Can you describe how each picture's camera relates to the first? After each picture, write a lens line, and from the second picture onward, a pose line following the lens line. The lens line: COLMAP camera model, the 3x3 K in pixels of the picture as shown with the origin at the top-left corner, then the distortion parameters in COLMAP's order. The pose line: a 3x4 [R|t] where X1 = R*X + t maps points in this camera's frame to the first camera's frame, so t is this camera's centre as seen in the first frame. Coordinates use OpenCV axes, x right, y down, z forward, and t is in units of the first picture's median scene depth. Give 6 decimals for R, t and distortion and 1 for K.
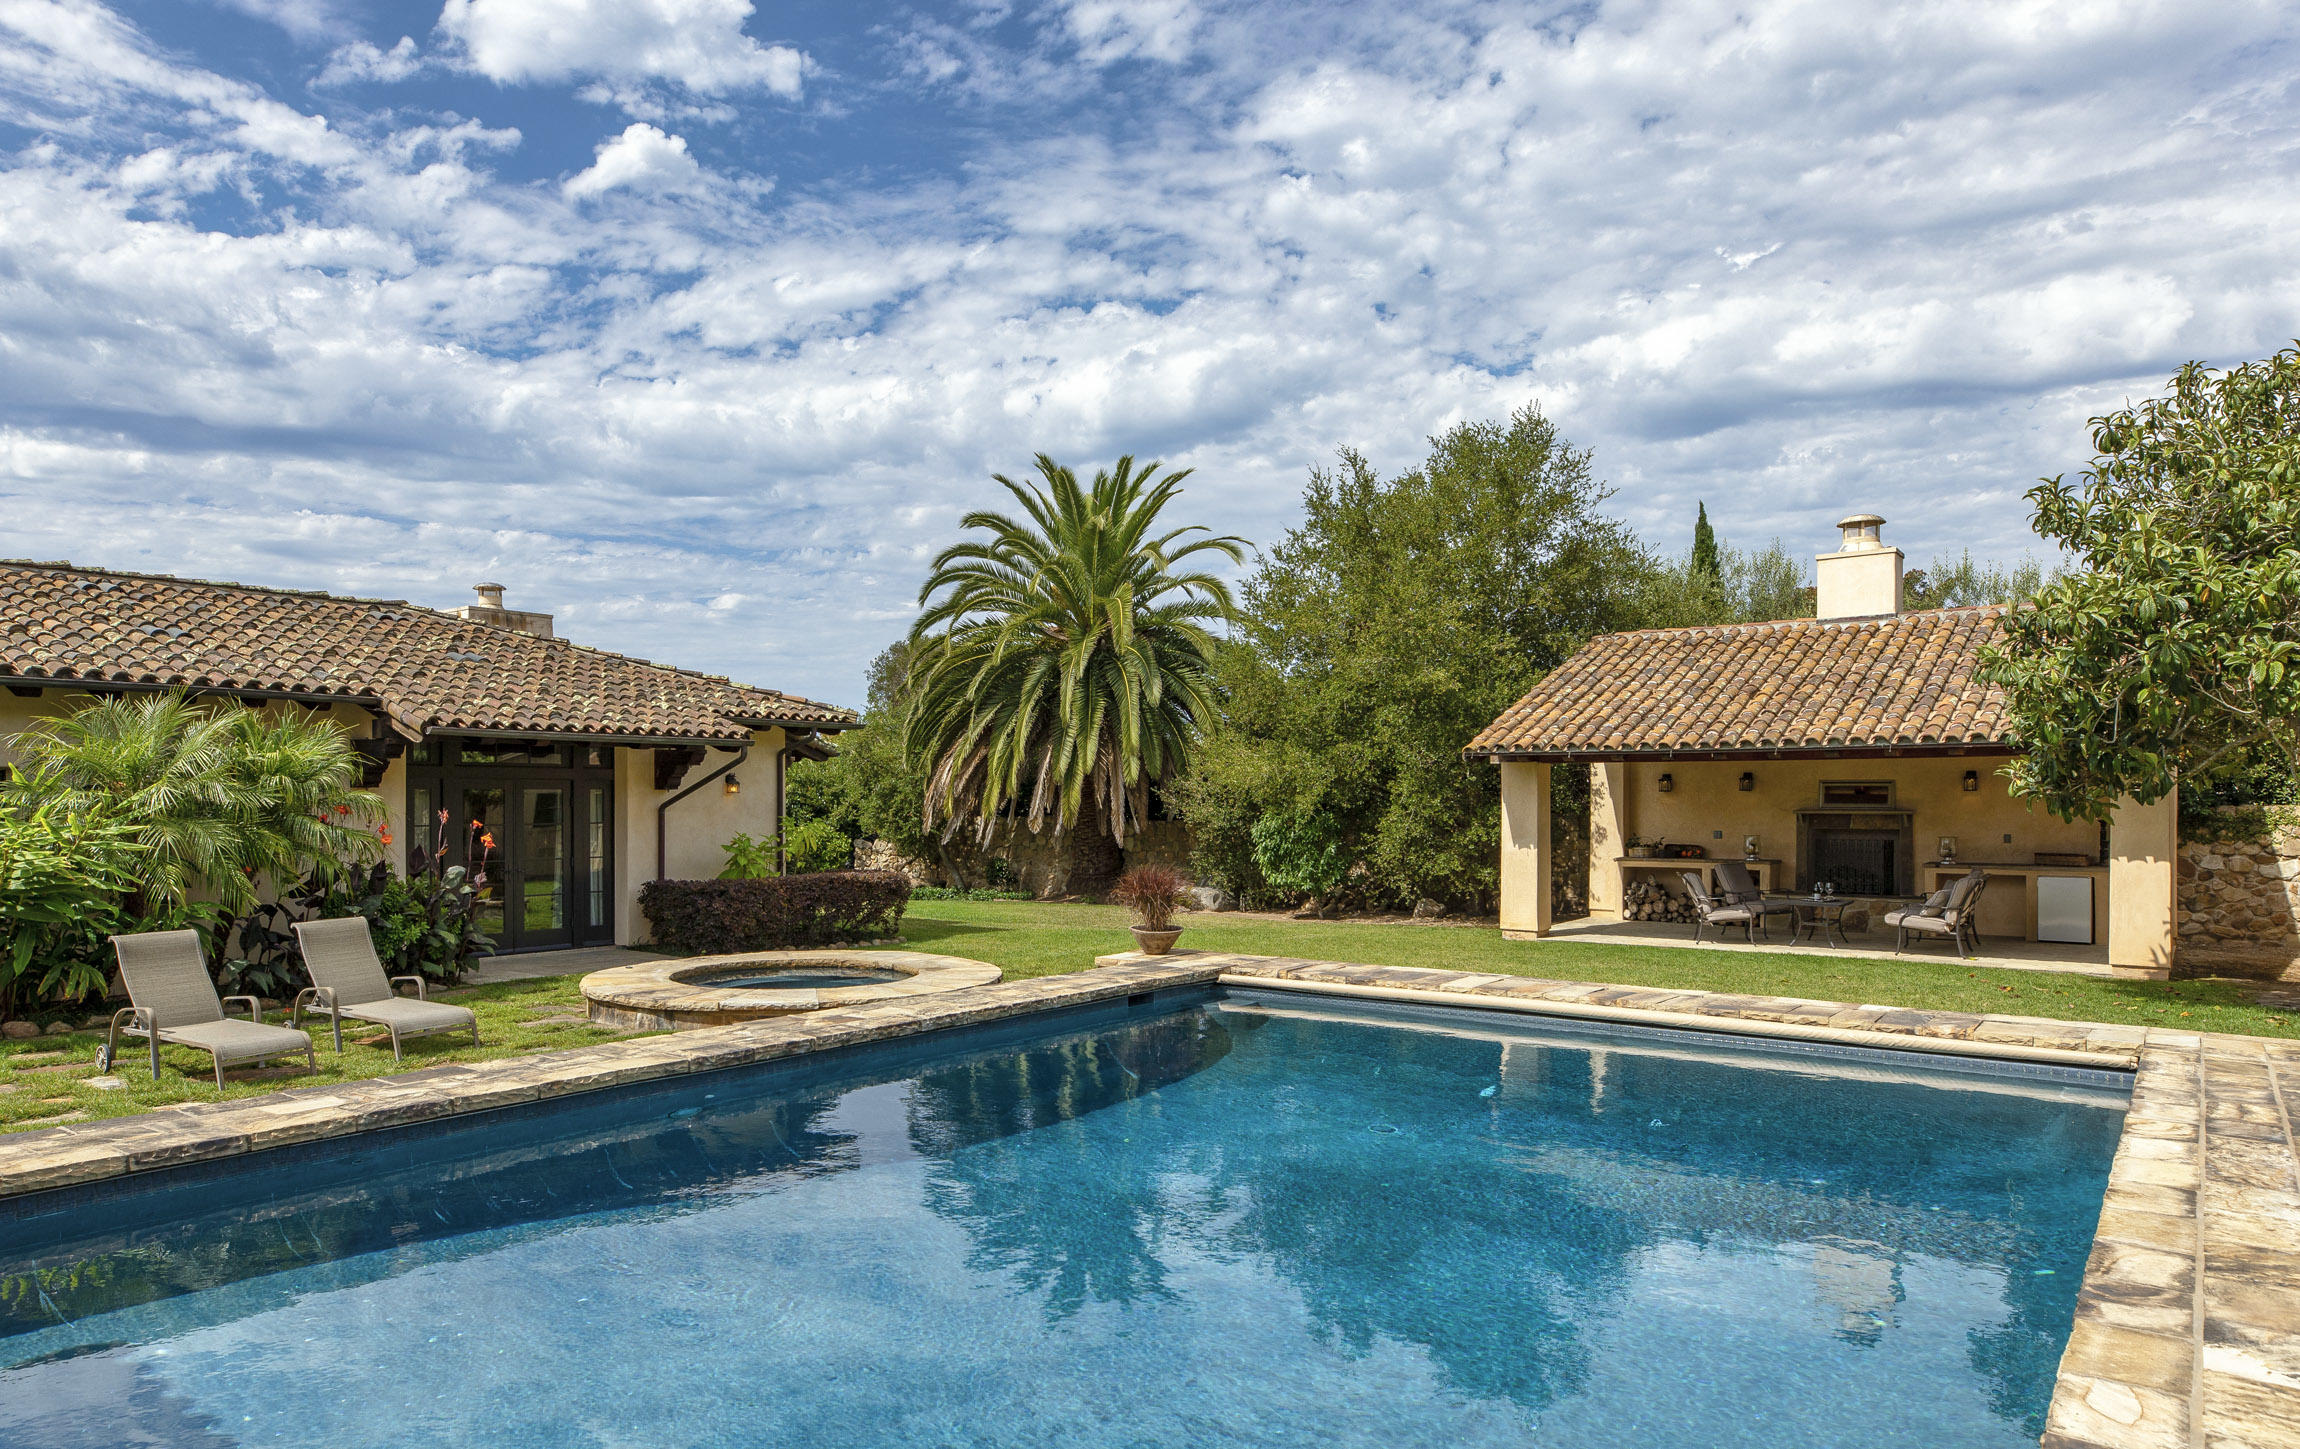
lens RADIAL K [[1417.9, 0, 1116.3], [0, 1417.9, 814.5], [0, 0, 1]] dist [0.015805, 0.001978]
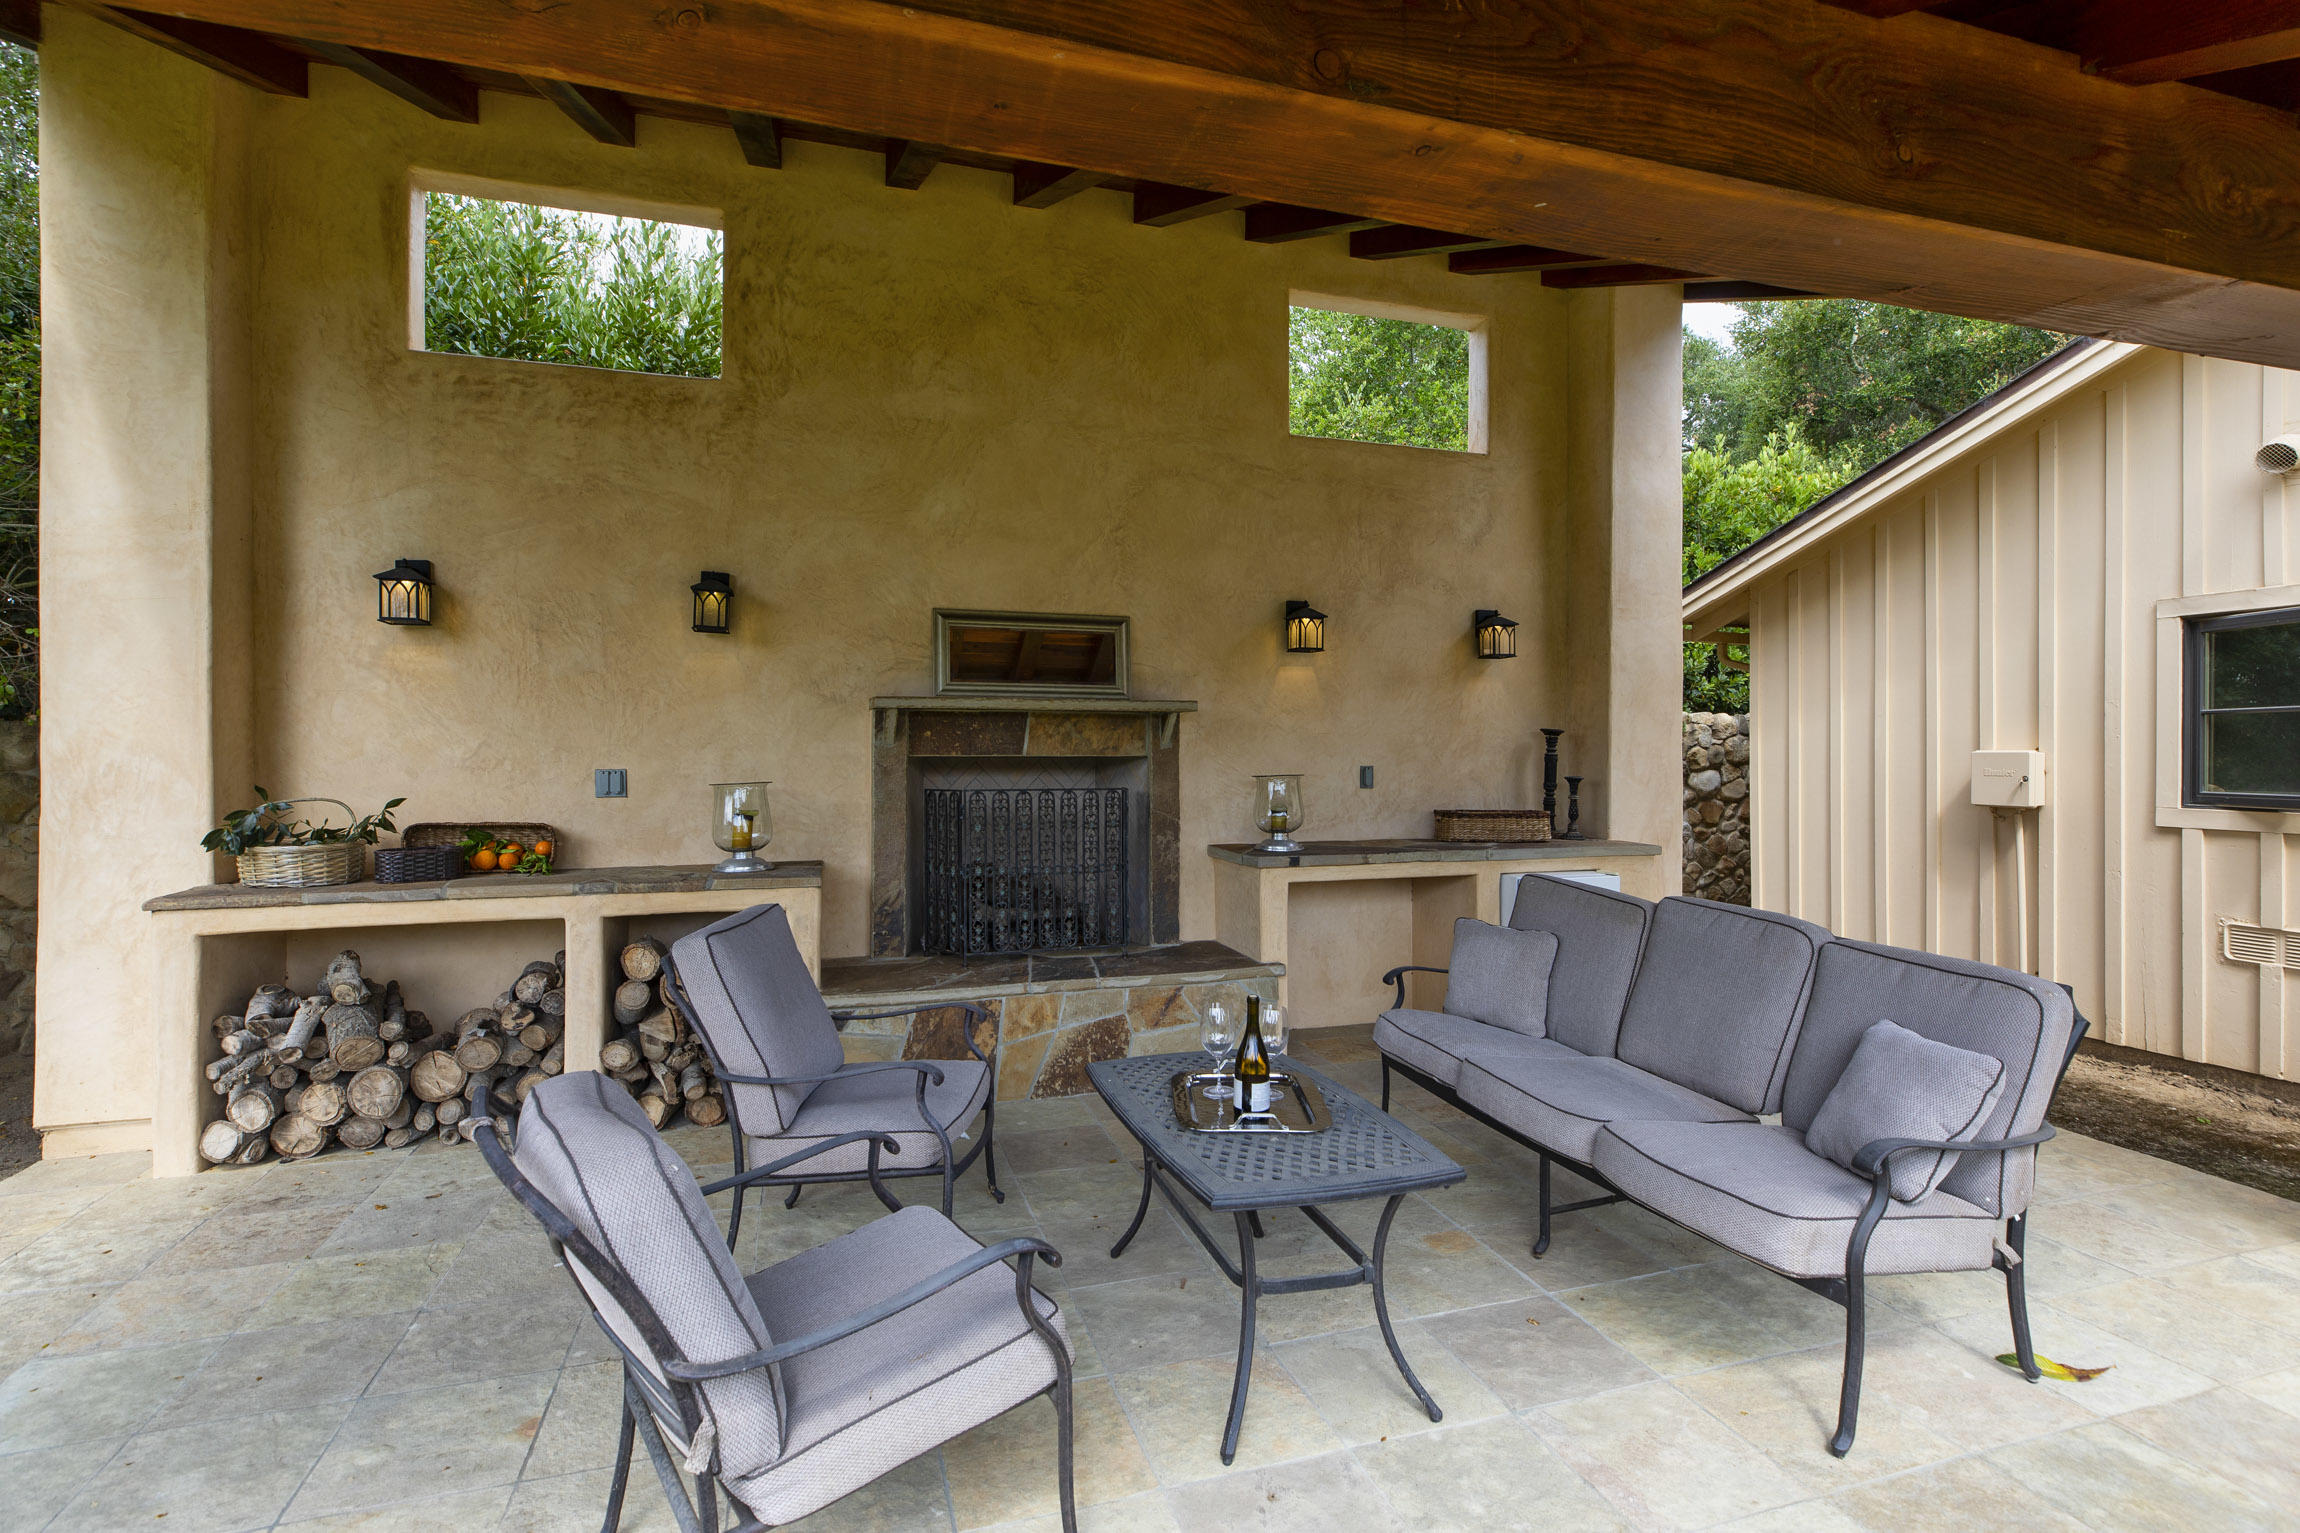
lens RADIAL K [[1107.8, 0, 1152.1], [0, 1107.8, 756.1], [0, 0, 1]] dist [-0.001168, -0.000221]
pose [[0.581396, -0.005332, 0.813603, 0.308992], [0.010126, 0.999948, -0.000683, 0.009913], [-0.813558, 0.008636, 0.581420, 0.791477]]
